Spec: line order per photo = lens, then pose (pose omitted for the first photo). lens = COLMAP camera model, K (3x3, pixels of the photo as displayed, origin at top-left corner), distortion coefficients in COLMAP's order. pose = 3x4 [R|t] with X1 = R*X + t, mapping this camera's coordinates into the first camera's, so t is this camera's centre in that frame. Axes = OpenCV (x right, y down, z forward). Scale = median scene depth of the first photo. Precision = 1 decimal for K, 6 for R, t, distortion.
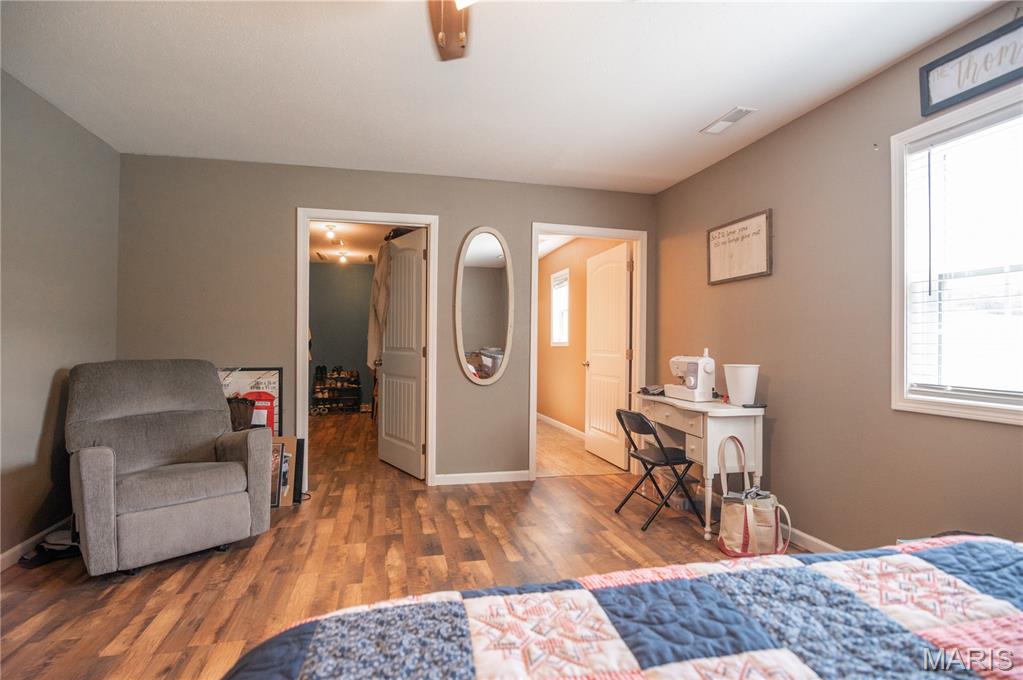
lens RADIAL K [[499.2, 0, 511.5], [0, 499.2, 340.0], [0, 0, 1]] dist [-0.019331, -0.000246]
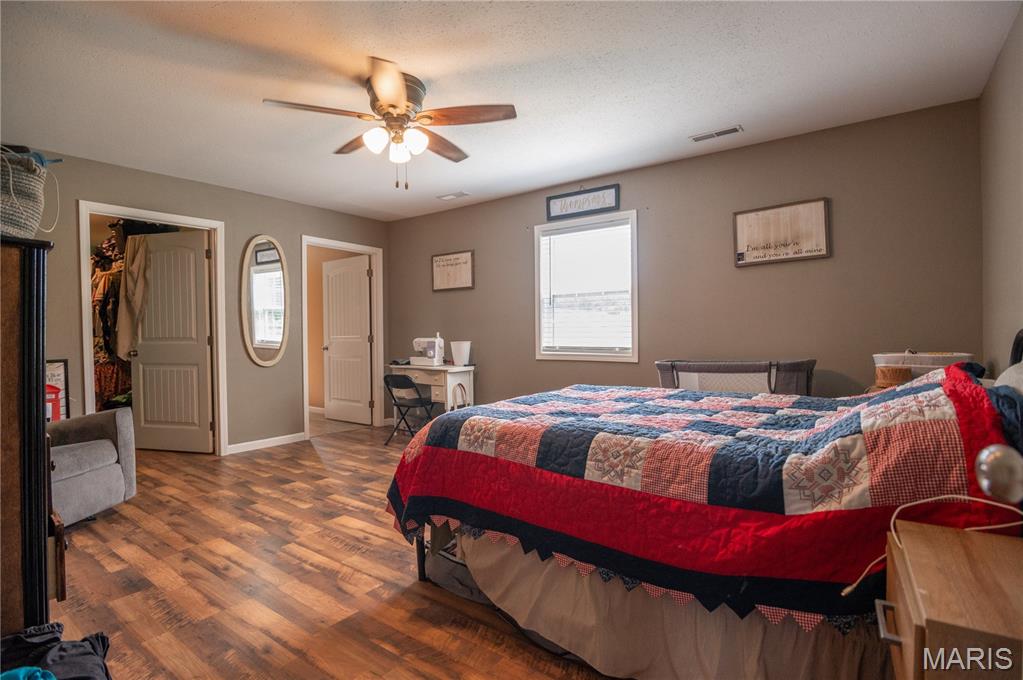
lens RADIAL K [[499.2, 0, 511.5], [0, 499.2, 340.0], [0, 0, 1]] dist [-0.019331, -0.000246]
pose [[0.763510, -0.026581, 0.645249, -0.489119], [0.012160, 0.999567, 0.026790, 0.001225], [-0.645681, -0.012608, 0.763503, -0.394170]]
